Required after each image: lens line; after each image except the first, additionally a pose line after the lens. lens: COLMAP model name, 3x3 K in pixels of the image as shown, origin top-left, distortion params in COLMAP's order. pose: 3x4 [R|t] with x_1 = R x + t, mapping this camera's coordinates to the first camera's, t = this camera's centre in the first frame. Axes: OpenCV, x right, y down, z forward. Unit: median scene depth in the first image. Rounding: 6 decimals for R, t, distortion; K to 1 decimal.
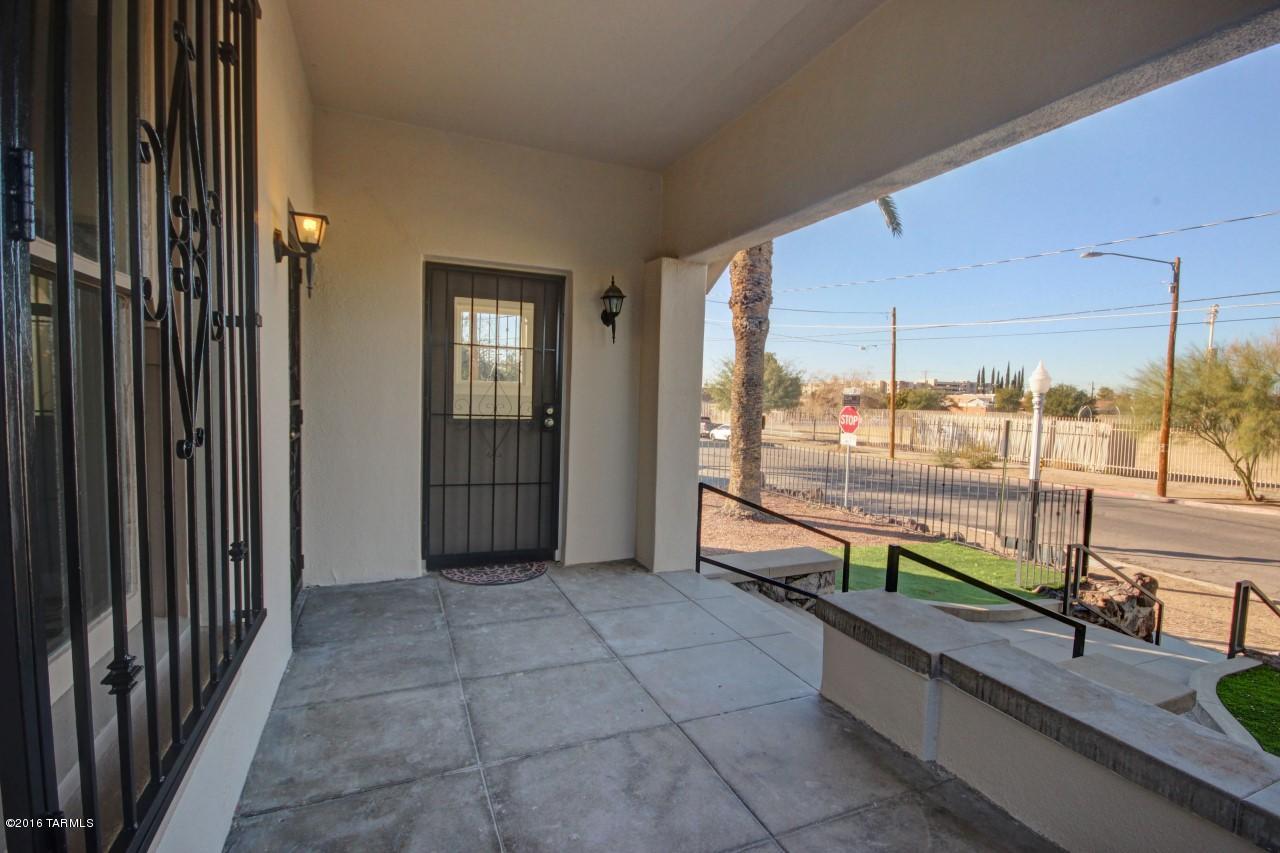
lens RADIAL K [[589.6, 0, 638.5], [0, 589.6, 429.5], [0, 0, 1]] dist [0.004482, -0.008827]
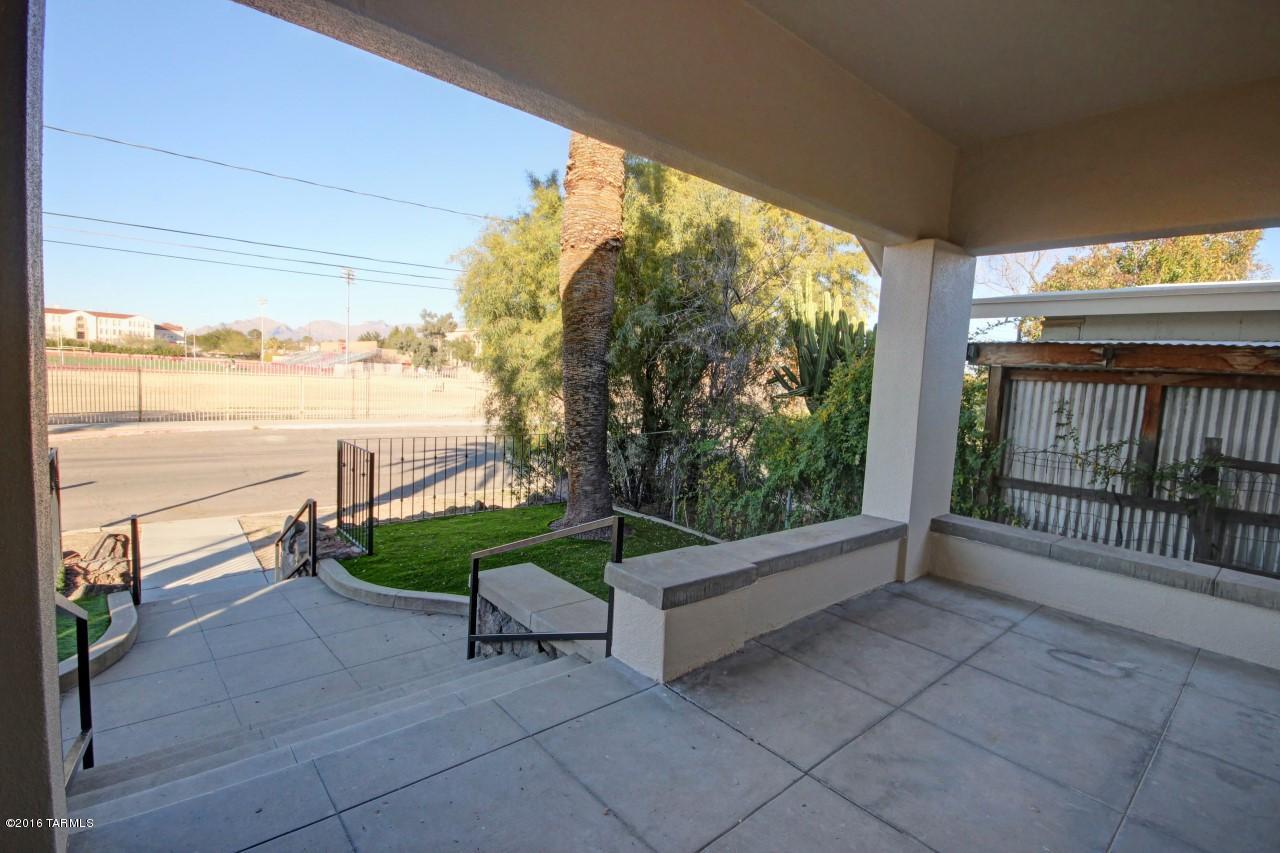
lens RADIAL K [[589.6, 0, 639.4], [0, 589.6, 429.3], [0, 0, 1]] dist [0.004482, -0.008827]
pose [[-0.312157, -0.130679, 0.941000, -0.679112], [-0.006683, 0.990772, 0.135374, -0.125684], [-0.950007, 0.035969, -0.310150, 1.664981]]
